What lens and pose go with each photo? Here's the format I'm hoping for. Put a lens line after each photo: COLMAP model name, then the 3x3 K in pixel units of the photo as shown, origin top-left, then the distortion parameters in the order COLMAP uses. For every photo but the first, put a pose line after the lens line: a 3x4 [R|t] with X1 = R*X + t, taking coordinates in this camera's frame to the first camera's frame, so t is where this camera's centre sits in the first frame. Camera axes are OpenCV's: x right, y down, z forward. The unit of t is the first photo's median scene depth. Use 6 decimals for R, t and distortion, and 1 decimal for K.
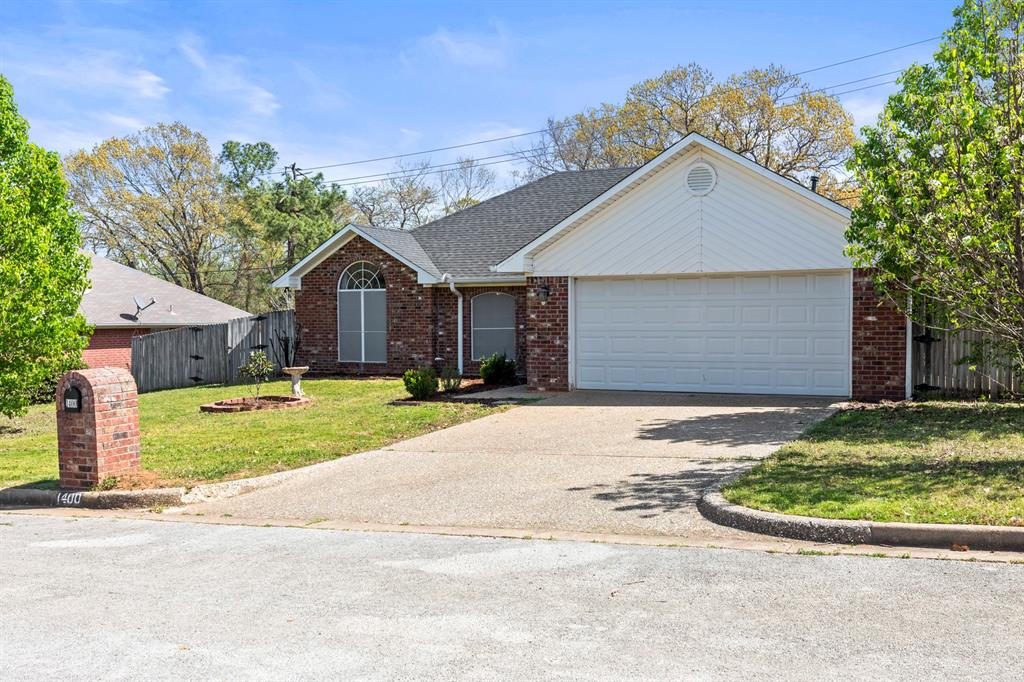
lens RADIAL K [[994.2, 0, 512.0], [0, 994.2, 341.0], [0, 0, 1]] dist [-0.001383, -0.000151]
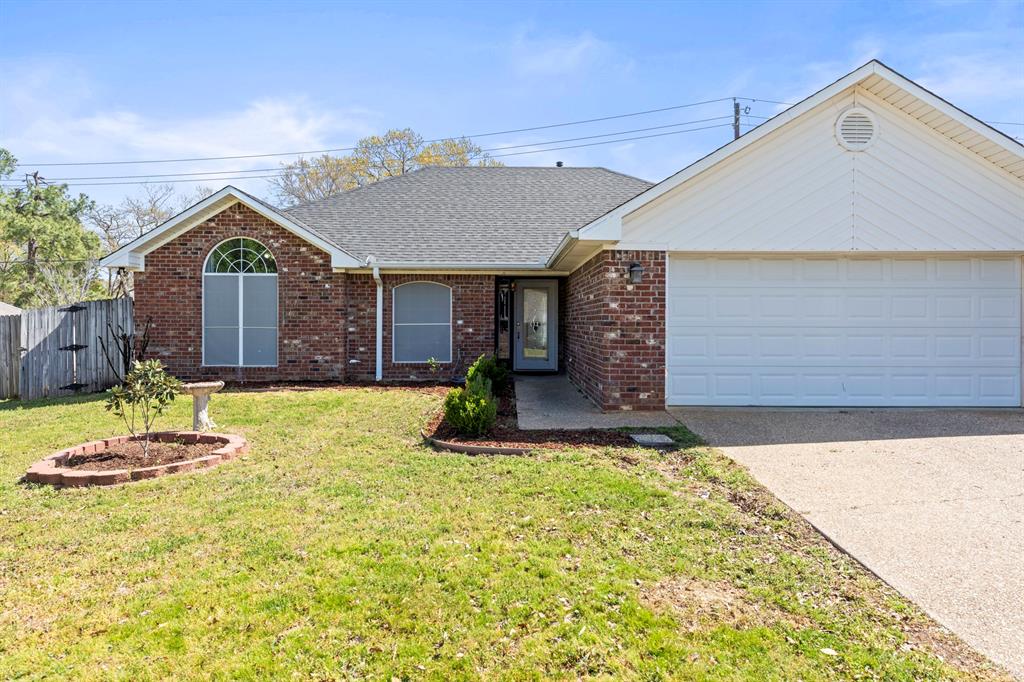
lens RADIAL K [[642.5, 0, 510.7], [0, 642.5, 318.6], [0, 0, 1]] dist [0.007644, 0.001689]
pose [[0.899980, 0.010264, 0.435810, -0.191823], [0.001357, 0.999652, -0.026344, -0.002833], [-0.435929, 0.024300, 0.899653, 0.483574]]
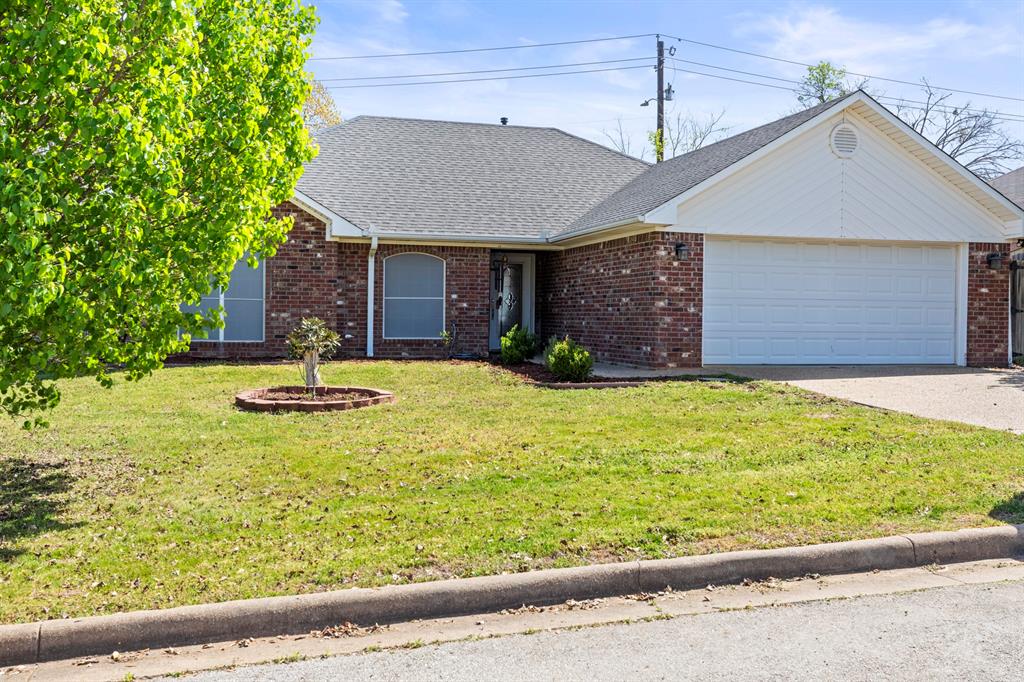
lens RADIAL K [[1006.4, 0, 513.4], [0, 1006.4, 316.9], [0, 0, 1]] dist [-0.001059, -0.003365]
pose [[0.758952, 0.014851, 0.650978, -0.490177], [-0.001025, 0.999766, -0.021614, 0.020167], [-0.651146, 0.015737, 0.758789, 0.342115]]
